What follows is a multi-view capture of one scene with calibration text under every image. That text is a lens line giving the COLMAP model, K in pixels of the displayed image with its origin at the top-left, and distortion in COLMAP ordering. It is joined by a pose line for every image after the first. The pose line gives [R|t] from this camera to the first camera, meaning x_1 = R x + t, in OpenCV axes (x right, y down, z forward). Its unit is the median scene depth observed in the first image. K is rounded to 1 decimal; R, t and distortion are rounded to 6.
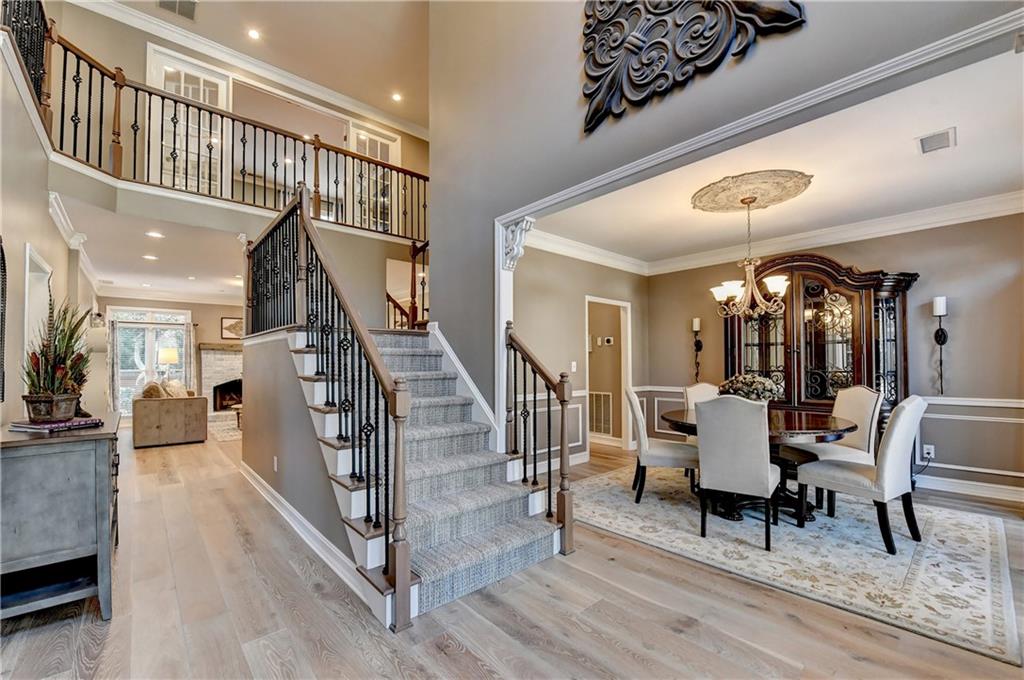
lens RADIAL K [[421.3, 0, 510.6], [0, 421.3, 361.0], [0, 0, 1]] dist [-0.014057, -0.000071]
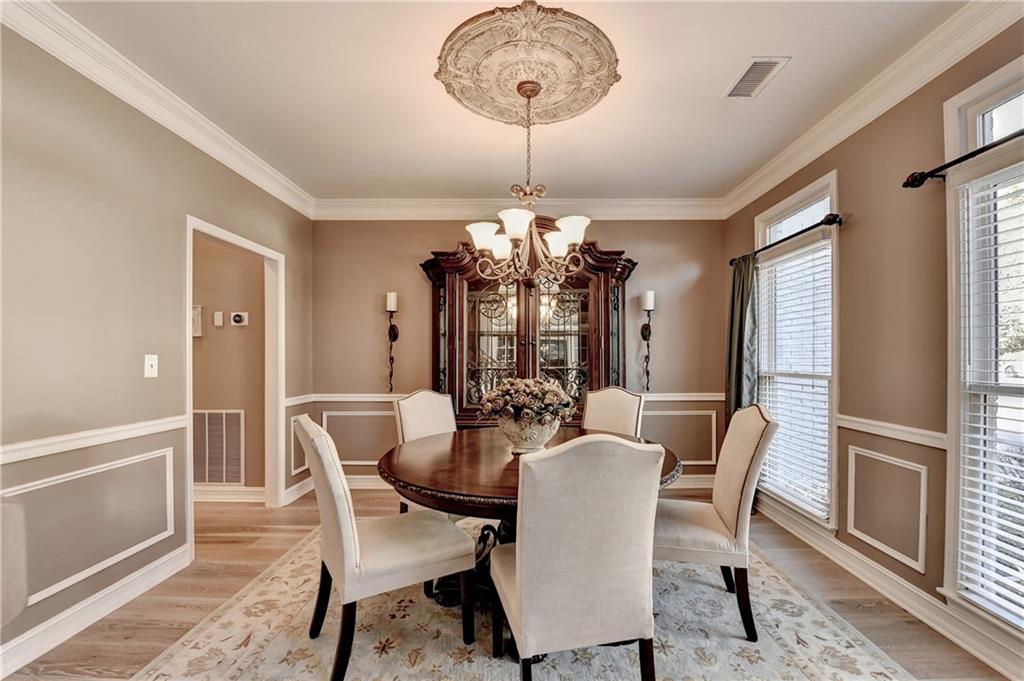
lens RADIAL K [[424.8, 0, 537.8], [0, 424.8, 354.2], [0, 0, 1]] dist [-0.013008, -0.000175]
pose [[0.650315, 0.006059, 0.759640, 0.078015], [-0.005273, 0.999980, -0.003462, -0.000423], [-0.759646, -0.001755, 0.650334, 0.395166]]
